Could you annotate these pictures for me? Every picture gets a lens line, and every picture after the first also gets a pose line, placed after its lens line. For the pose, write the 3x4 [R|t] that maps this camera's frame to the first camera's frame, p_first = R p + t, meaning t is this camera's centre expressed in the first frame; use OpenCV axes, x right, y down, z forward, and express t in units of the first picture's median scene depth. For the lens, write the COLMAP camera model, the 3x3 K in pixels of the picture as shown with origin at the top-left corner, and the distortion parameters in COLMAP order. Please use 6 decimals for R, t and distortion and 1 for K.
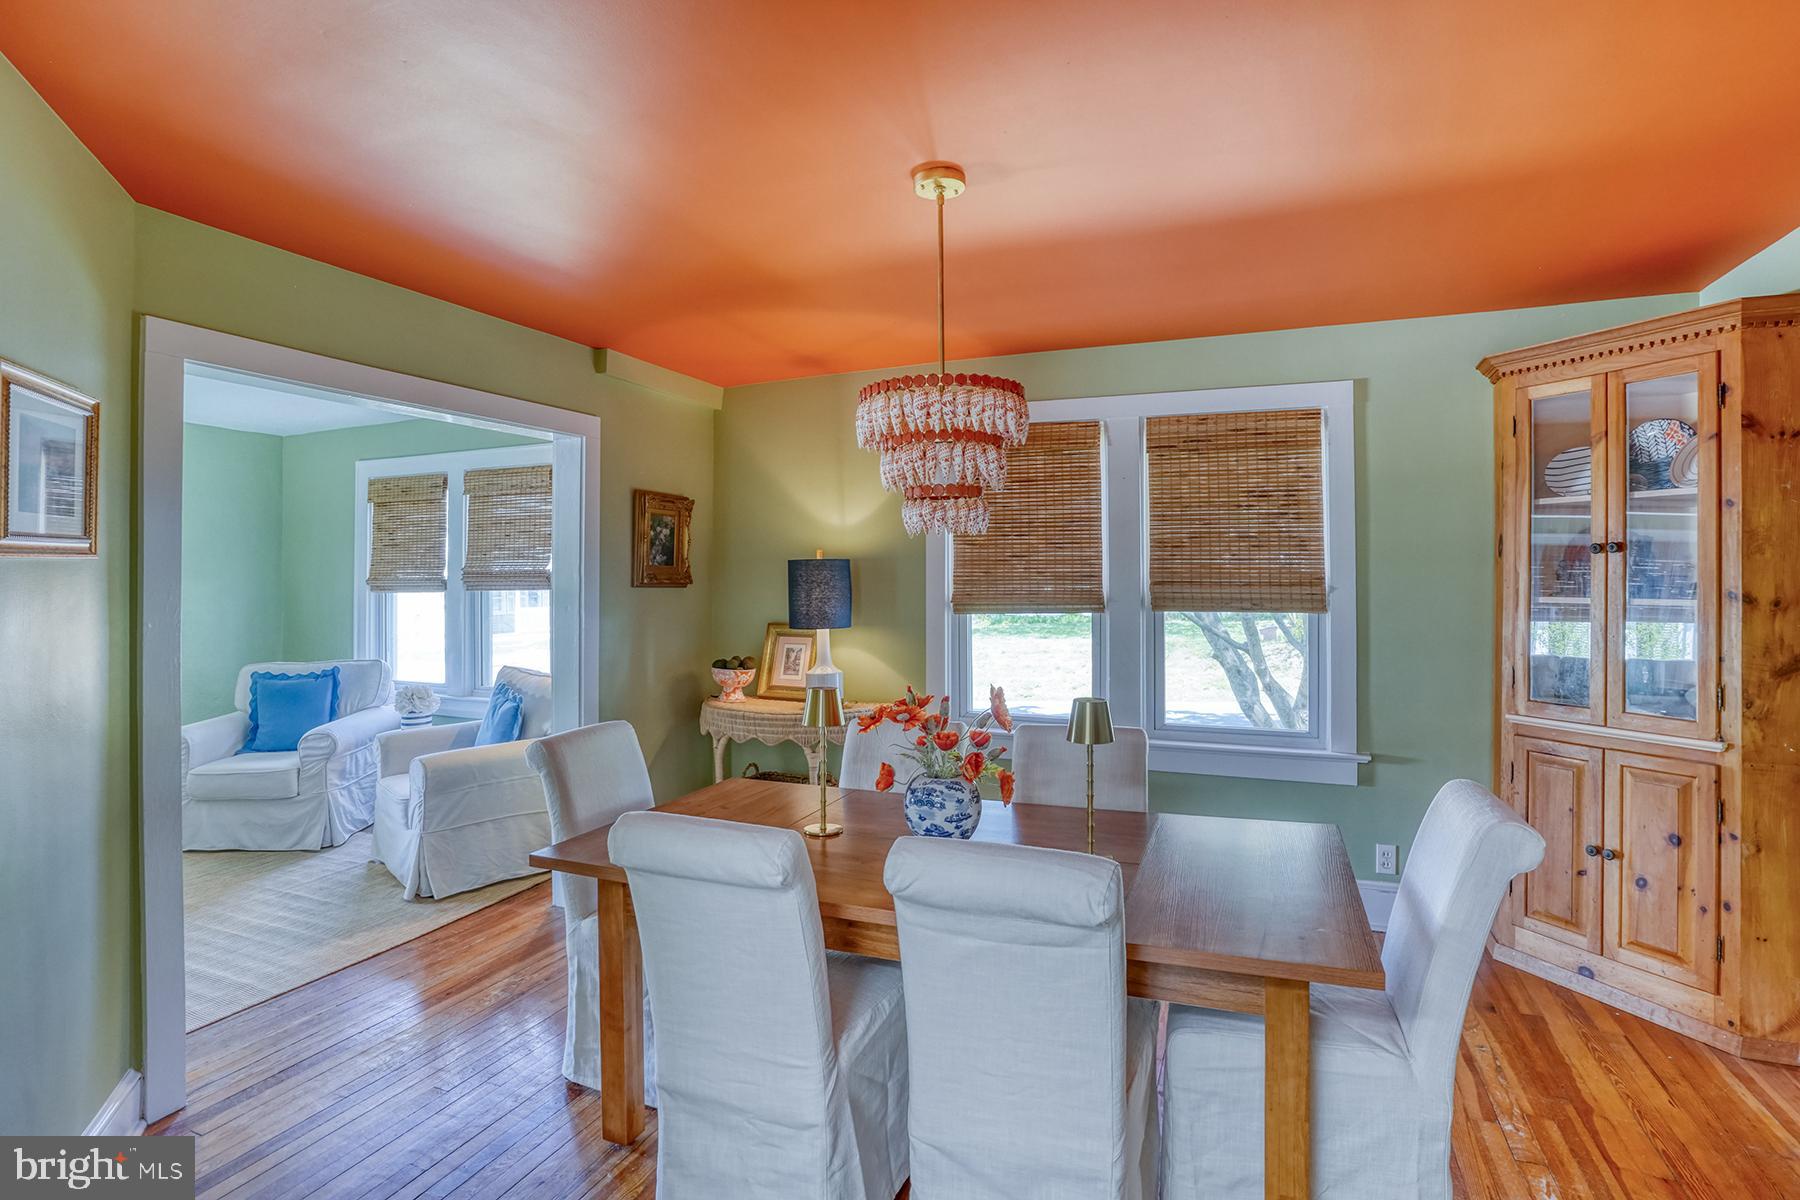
lens RADIAL K [[903.0, 0, 903.3], [0, 903.0, 598.7], [0, 0, 1]] dist [0.001509, 0.000224]
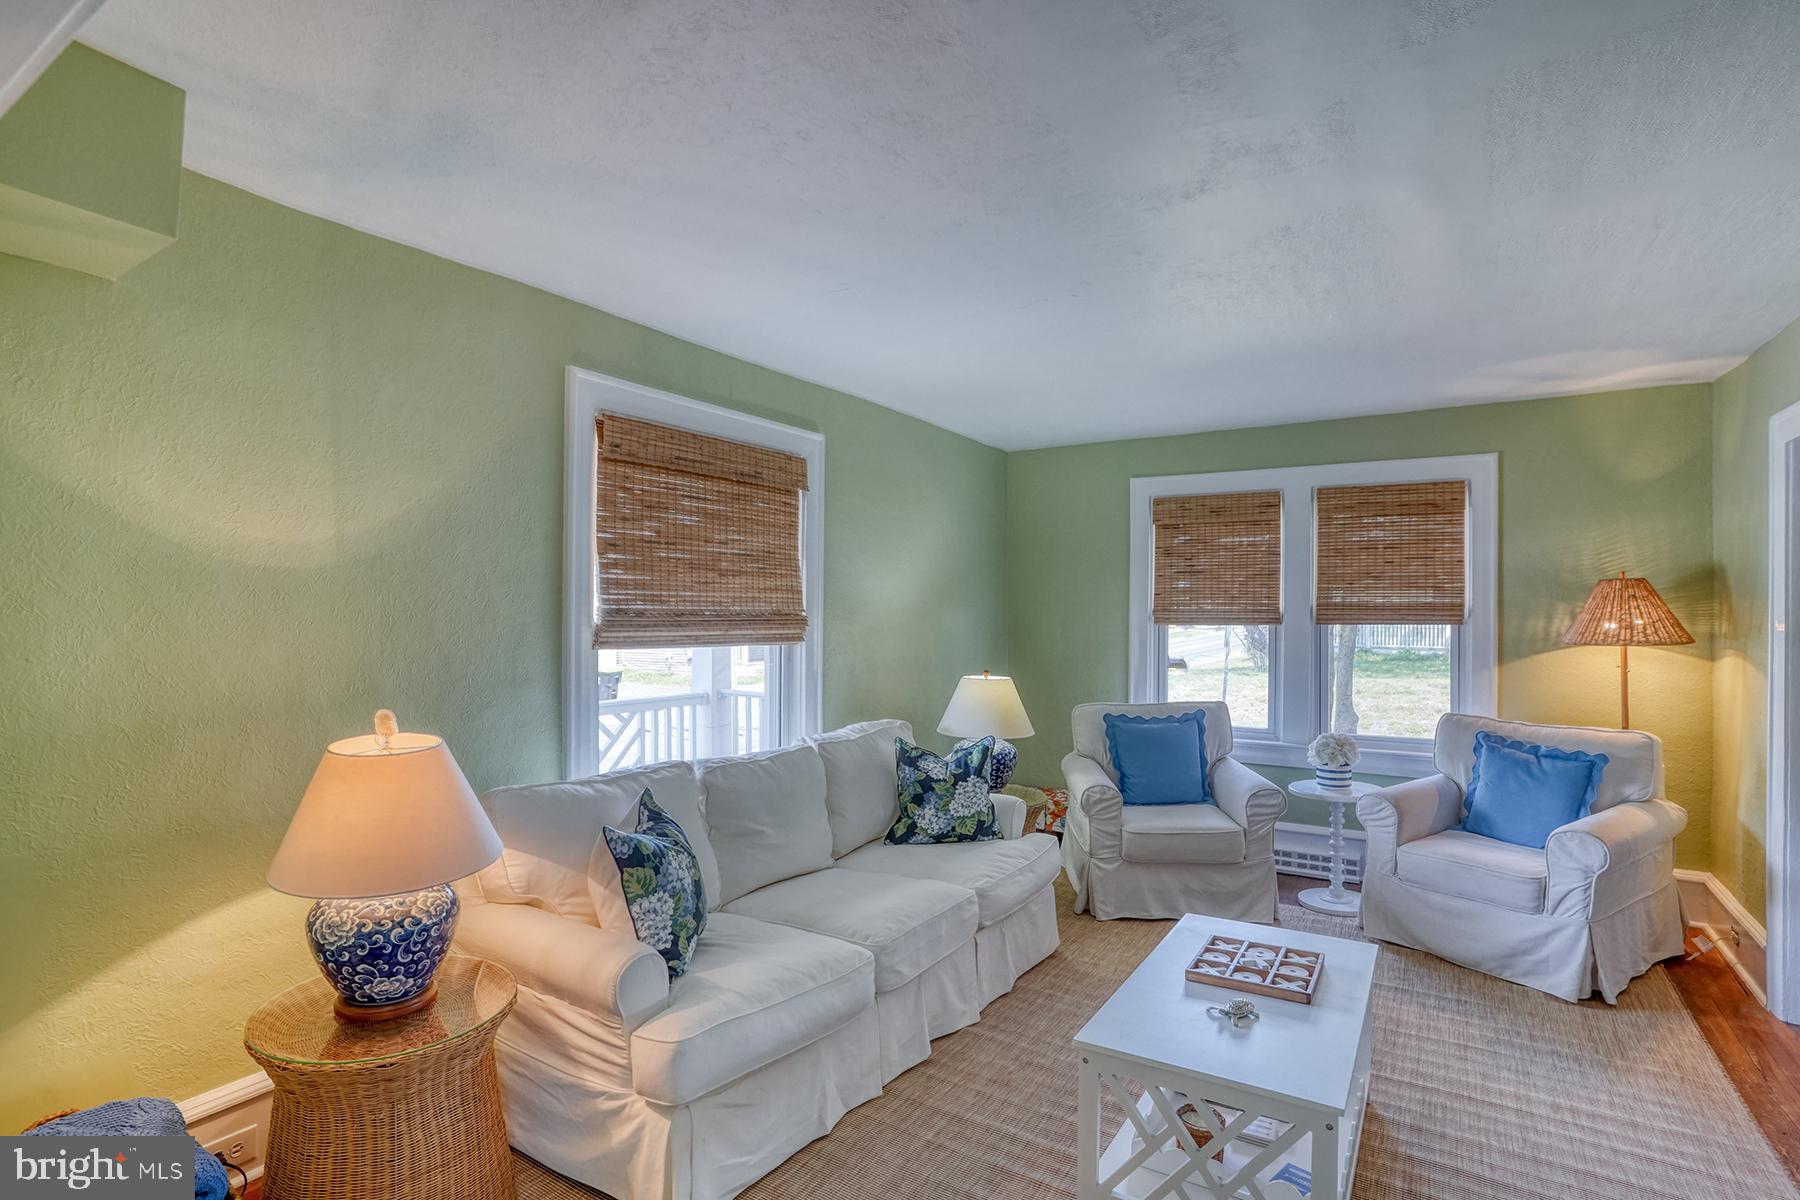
lens RADIAL K [[906.7, 0, 902.5], [0, 906.7, 585.6], [0, 0, 1]] dist [-0.075050, 0.033515]
pose [[0.992583, -0.003613, -0.121513, -0.813774], [0.001181, 0.999798, -0.020082, -0.029858], [0.121561, 0.019790, 0.992387, 0.082872]]
